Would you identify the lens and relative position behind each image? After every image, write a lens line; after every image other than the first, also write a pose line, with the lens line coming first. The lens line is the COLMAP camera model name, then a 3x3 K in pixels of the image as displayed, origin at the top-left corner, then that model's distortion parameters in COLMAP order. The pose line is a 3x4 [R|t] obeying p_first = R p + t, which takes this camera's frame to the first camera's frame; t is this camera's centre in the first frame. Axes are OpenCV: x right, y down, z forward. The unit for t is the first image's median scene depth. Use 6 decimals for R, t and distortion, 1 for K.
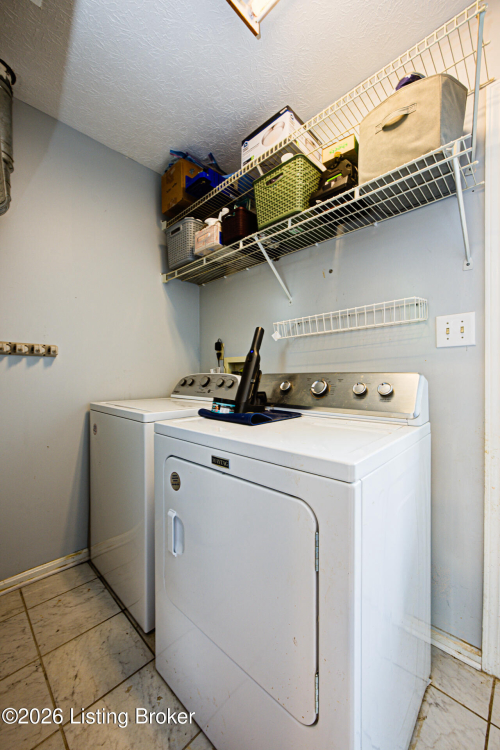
lens RADIAL K [[289.4, 0, 245.6], [0, 289.4, 377.9], [0, 0, 1]] dist [-0.003545, 0.000069]
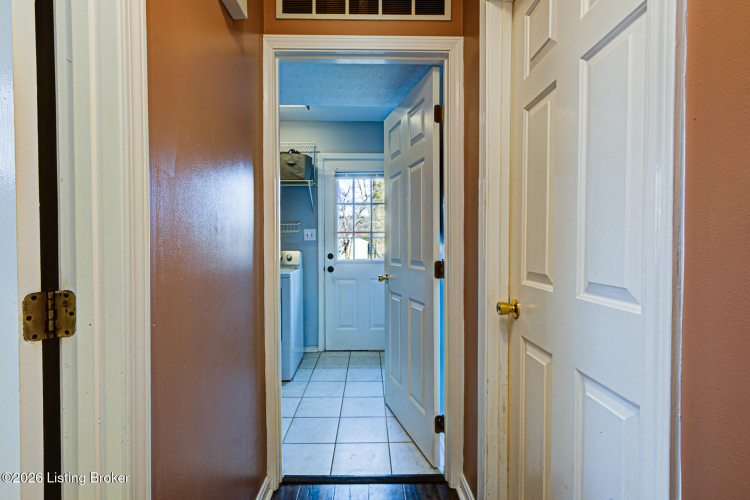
lens RADIAL K [[369.5, 0, 373.7], [0, 369.5, 251.5], [0, 0, 1]] dist [-0.001590, -0.000020]
pose [[0.701936, -0.013710, 0.712109, -1.402248], [0.008699, 0.999905, 0.010676, -0.040494], [-0.712187, -0.001300, 0.701988, -1.974662]]
